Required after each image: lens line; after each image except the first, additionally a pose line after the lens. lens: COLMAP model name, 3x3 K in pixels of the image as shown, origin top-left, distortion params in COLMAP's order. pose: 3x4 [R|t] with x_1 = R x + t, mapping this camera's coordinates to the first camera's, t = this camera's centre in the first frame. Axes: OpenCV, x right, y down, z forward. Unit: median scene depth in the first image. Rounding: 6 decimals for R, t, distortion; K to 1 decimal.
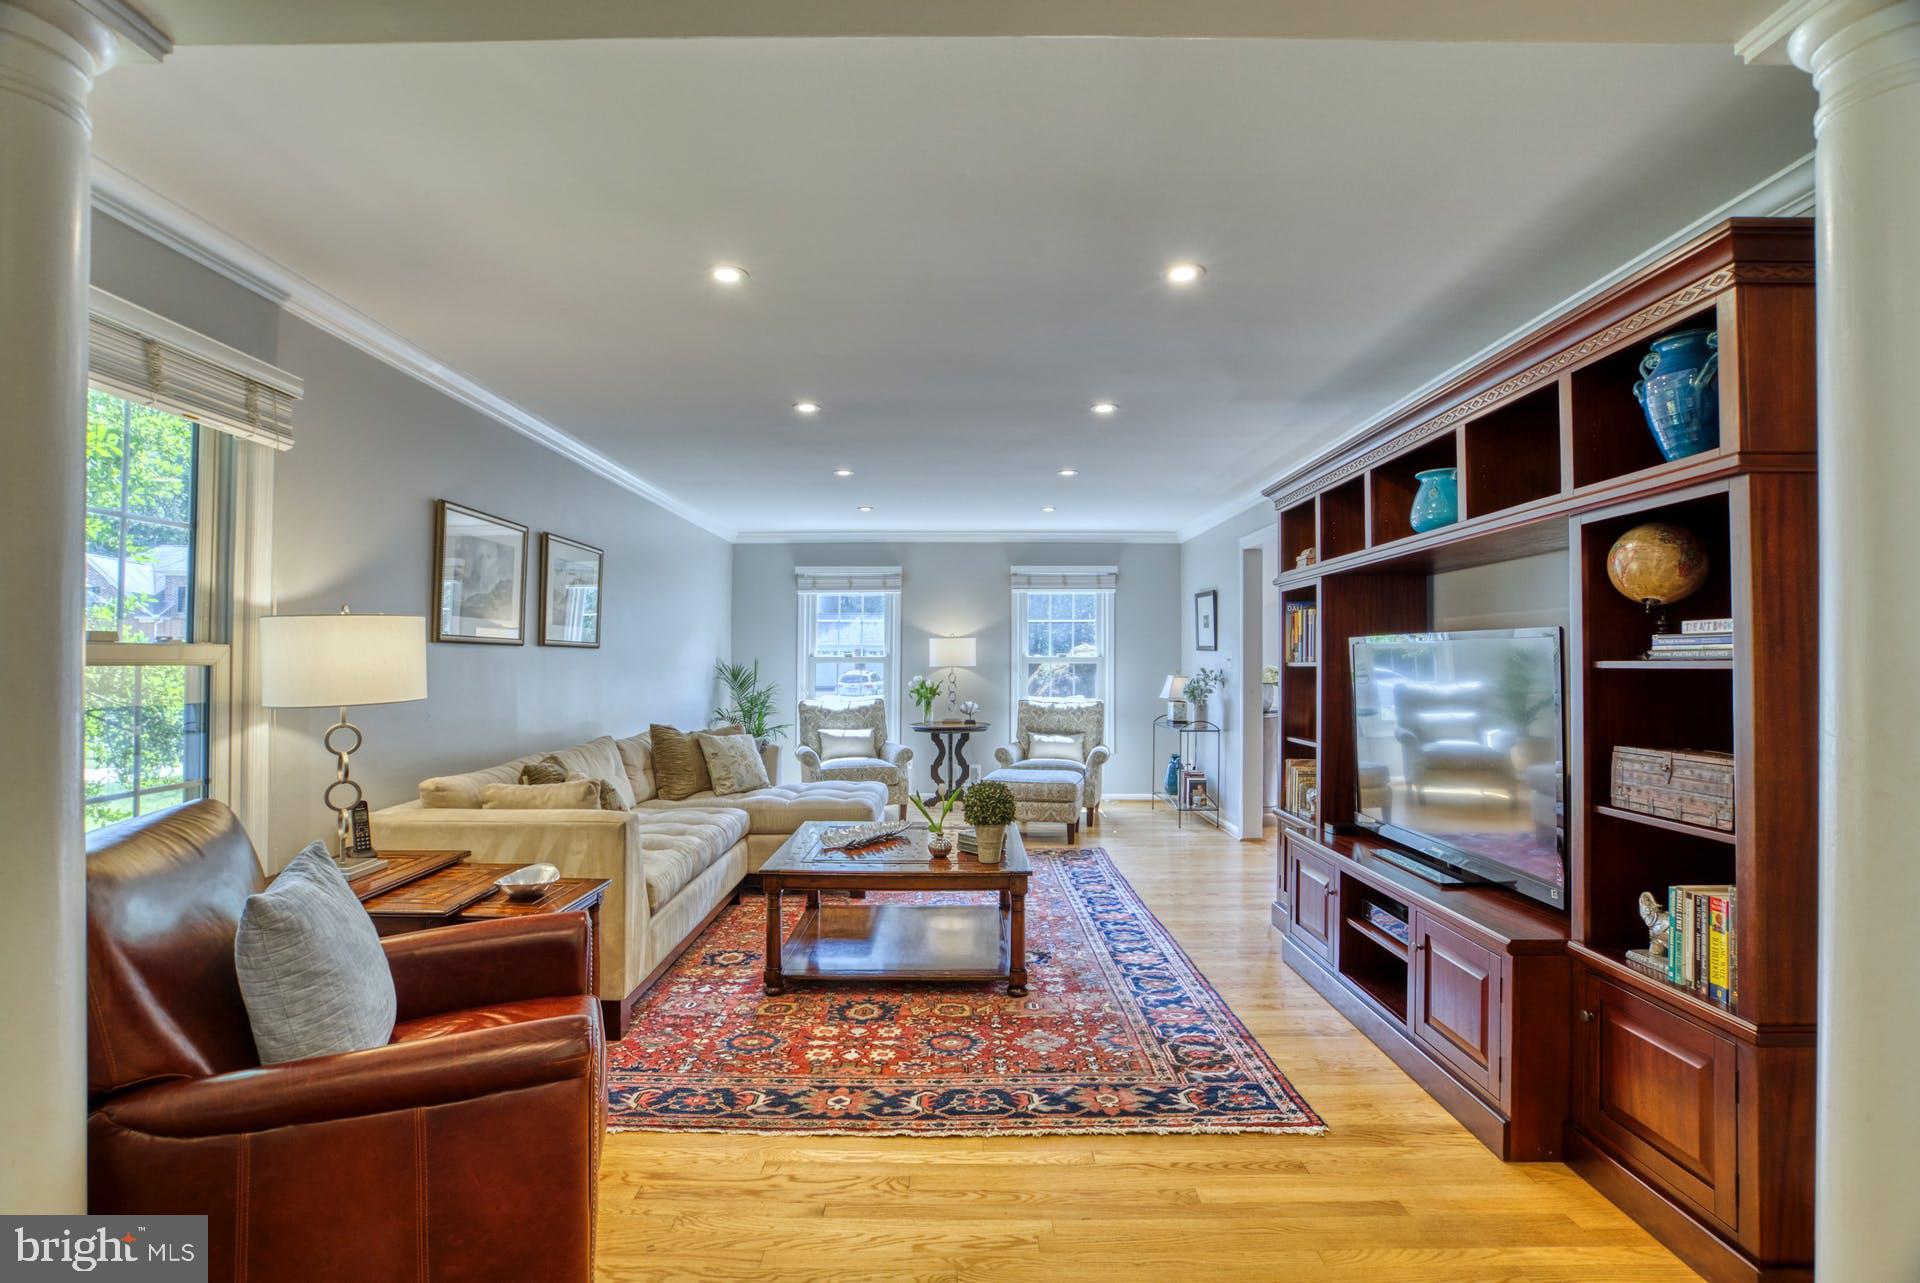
lens RADIAL K [[872.3, 0, 988.6], [0, 872.3, 622.1], [0, 0, 1]] dist [-0.054076, 0.022674]
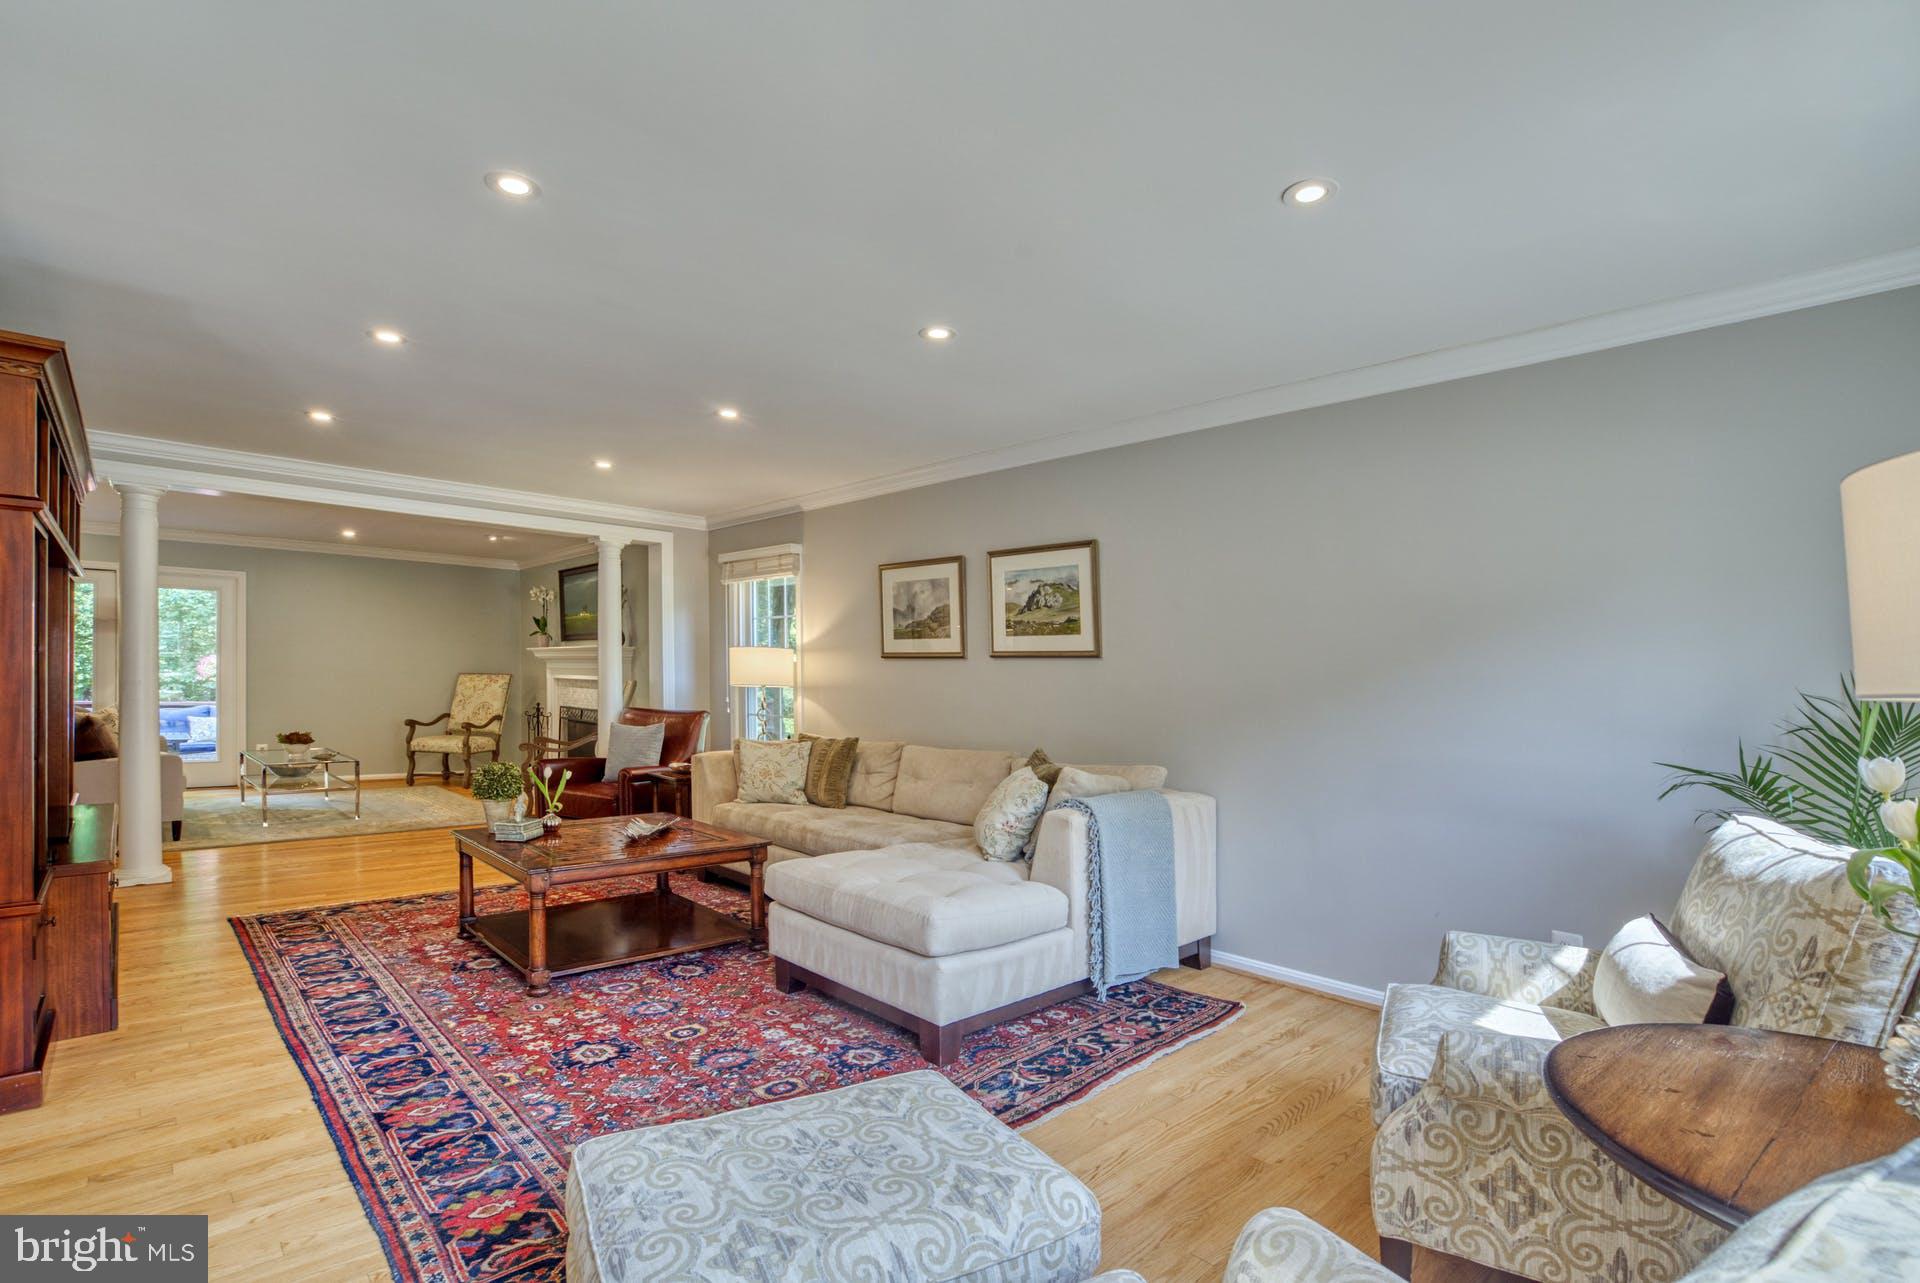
lens RADIAL K [[901.3, 0, 968.7], [0, 901.3, 685.4], [0, 0, 1]] dist [-0.066882, 0.044259]
pose [[-0.736047, -0.010095, -0.676855, 0.303603], [0.007874, 0.999693, -0.023473, 0.100616], [0.676884, -0.022606, -0.735742, 2.043351]]
